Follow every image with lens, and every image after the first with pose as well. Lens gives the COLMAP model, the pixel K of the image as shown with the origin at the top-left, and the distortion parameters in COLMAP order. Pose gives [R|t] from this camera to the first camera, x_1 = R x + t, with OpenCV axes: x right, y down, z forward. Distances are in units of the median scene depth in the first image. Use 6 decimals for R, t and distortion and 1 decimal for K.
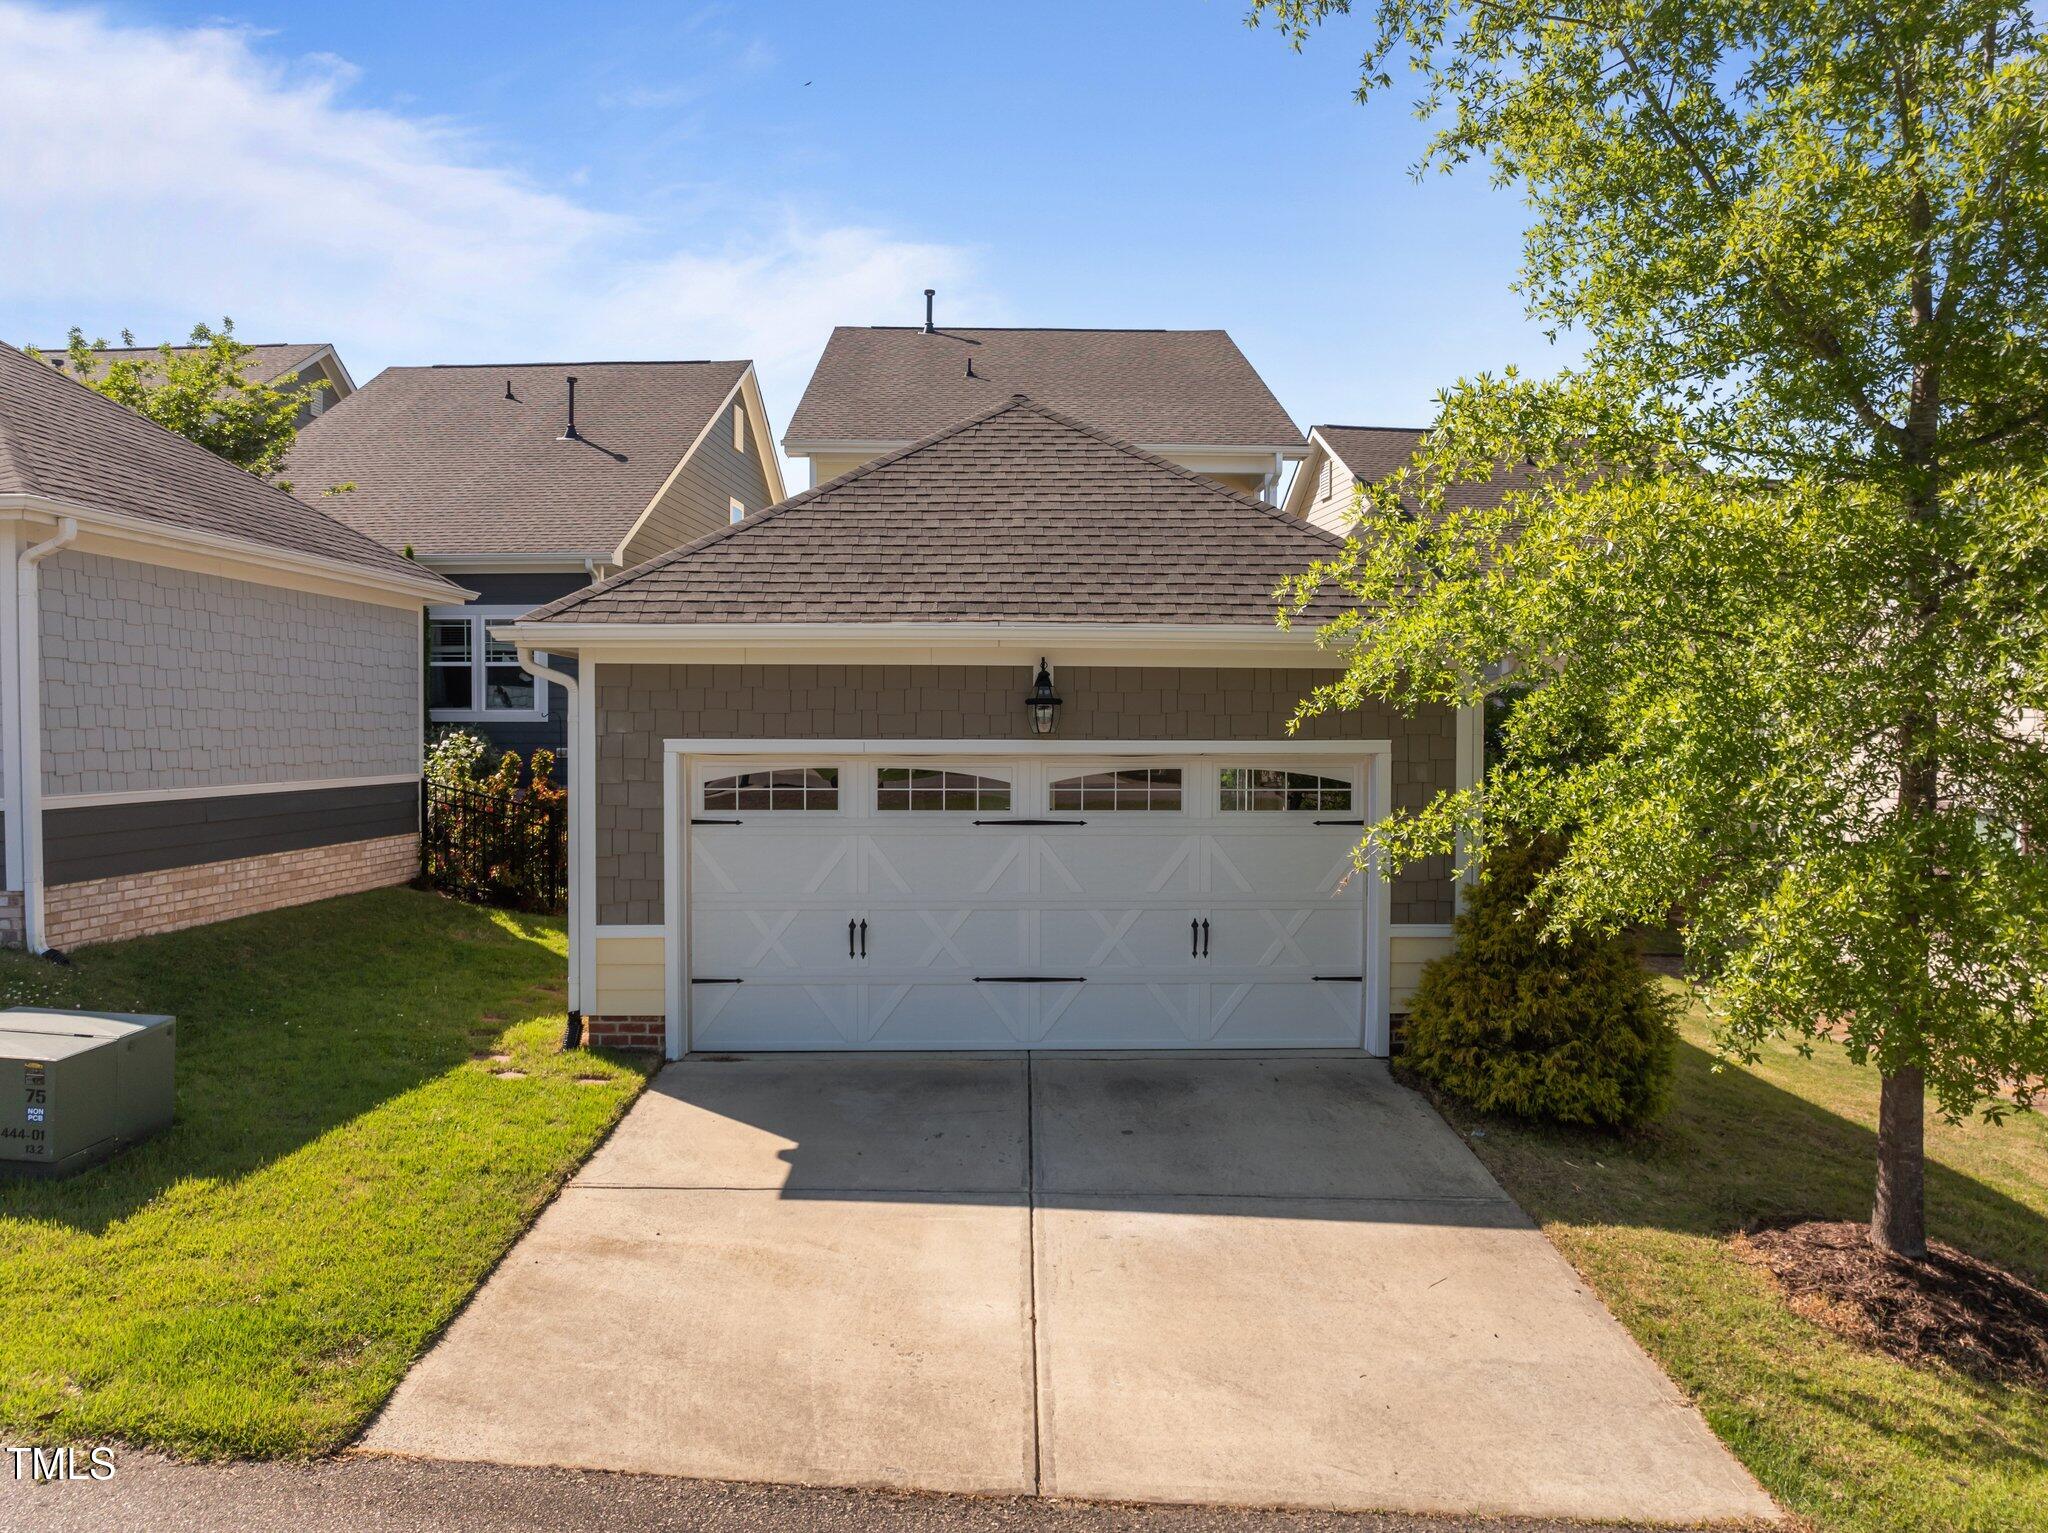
lens RADIAL K [[1443.3, 0, 1024.0], [0, 1443.3, 766.5], [0, 0, 1]] dist [-0.045618, -0.001414]
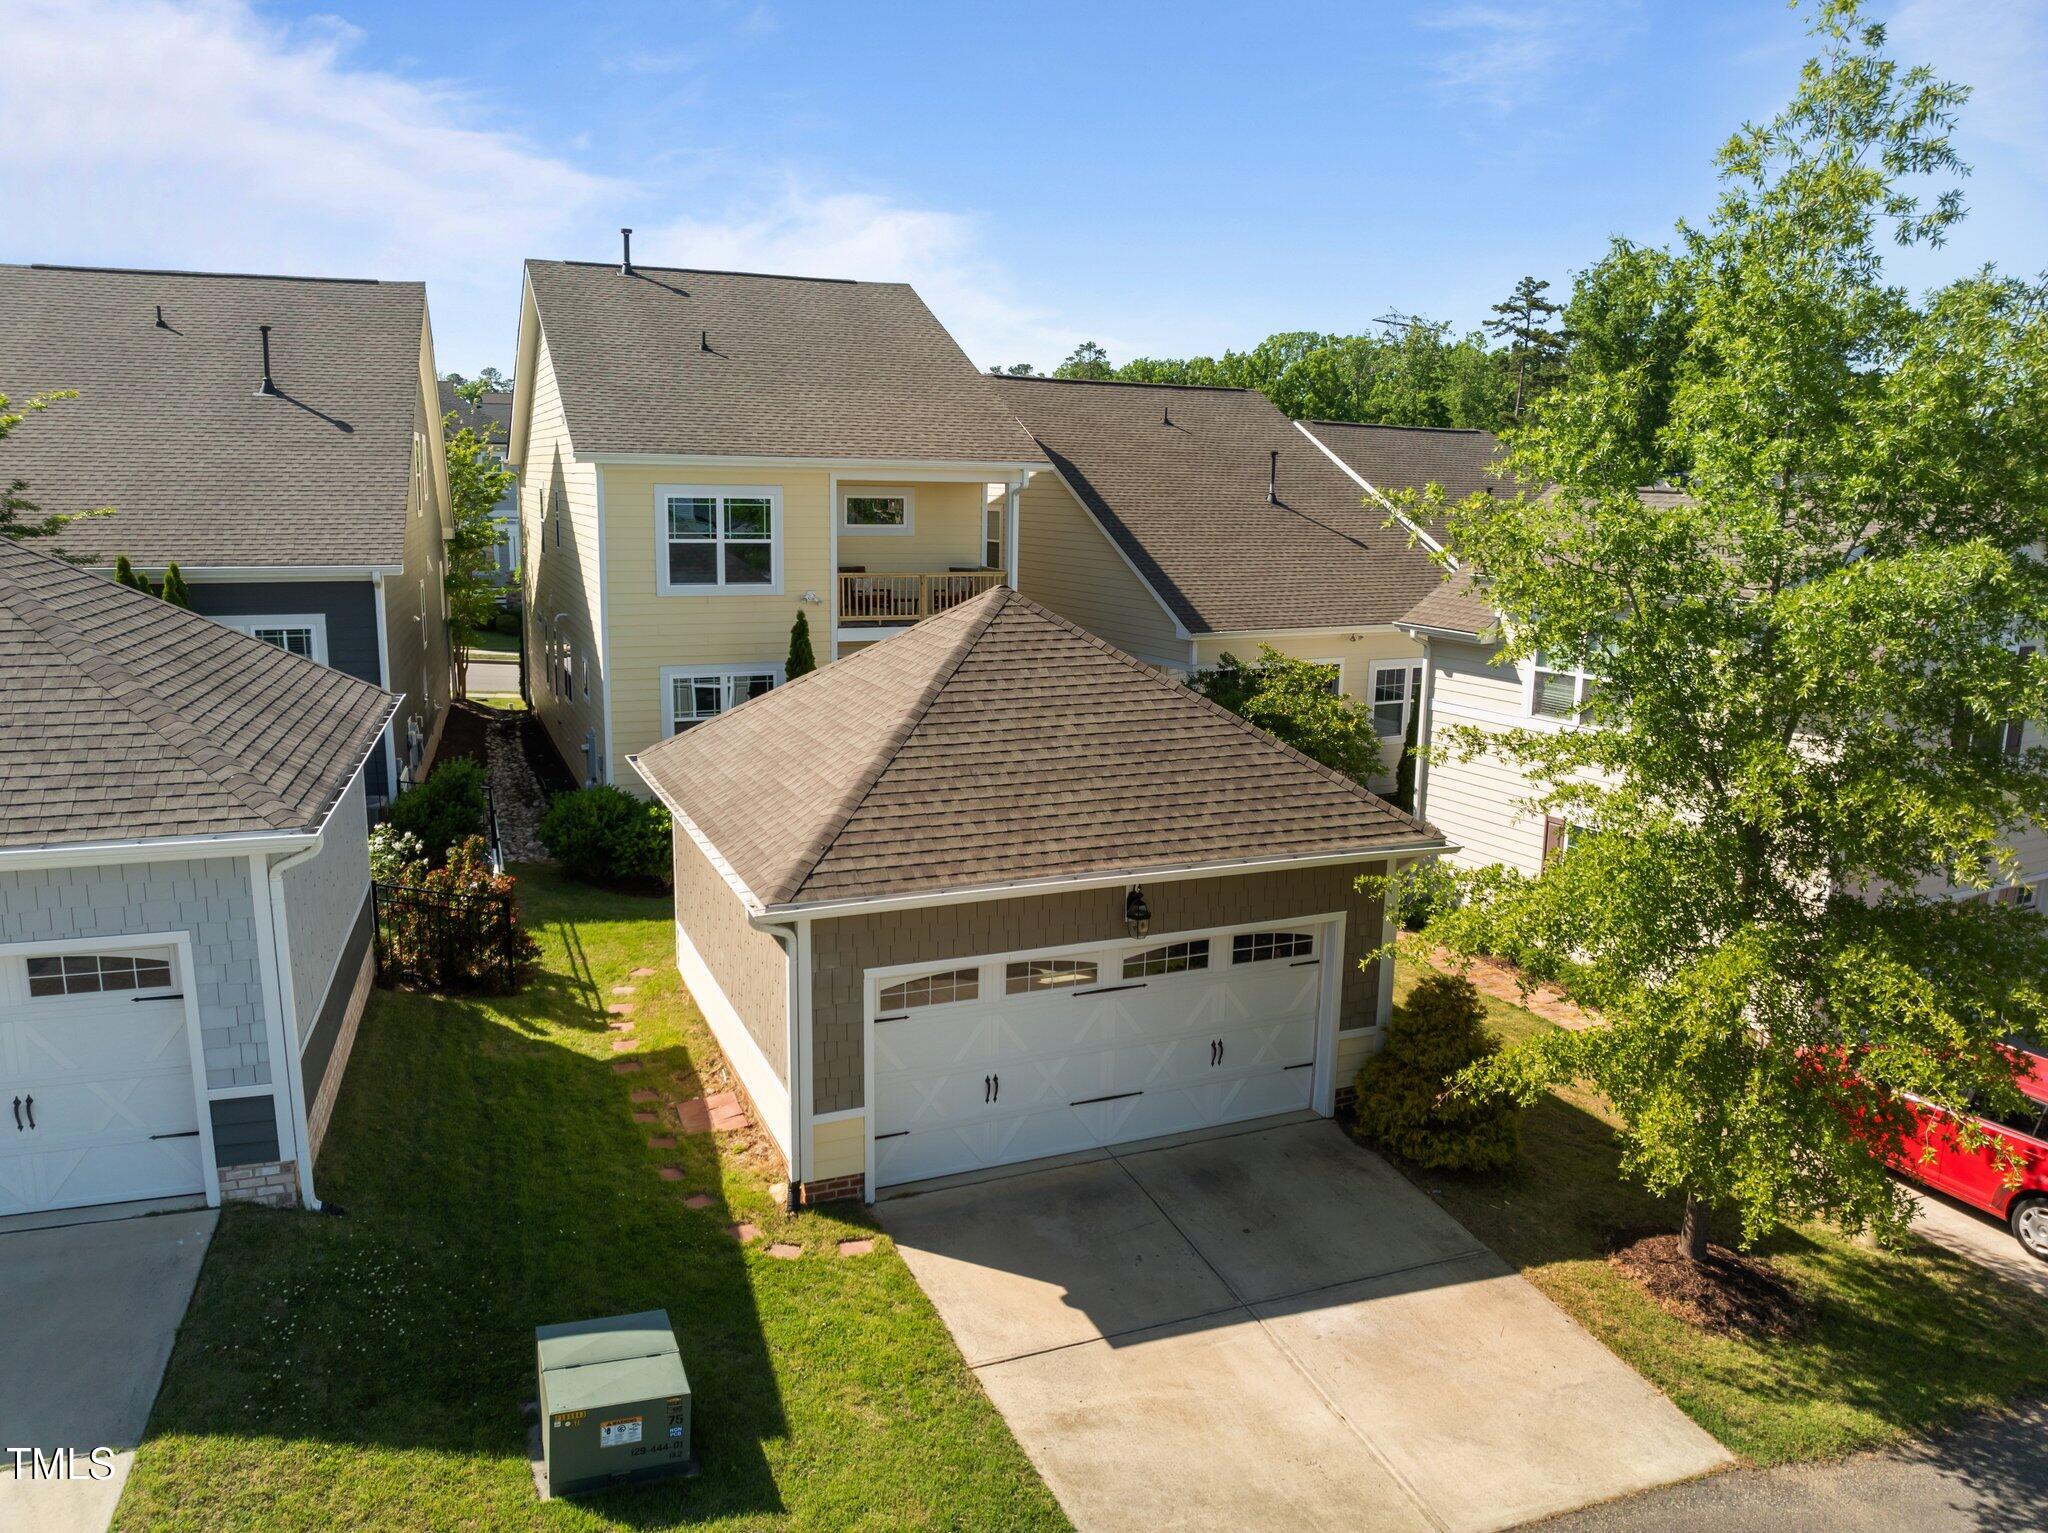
lens RADIAL K [[1432.7, 0, 1024.0], [0, 1432.7, 766.5], [0, 0, 1]] dist [-0.002998, -0.095139]
pose [[0.933096, -0.057422, 0.355012, -0.558609], [-0.002957, 0.985912, 0.167238, -0.408257], [-0.359614, -0.157098, 0.919781, -0.183487]]
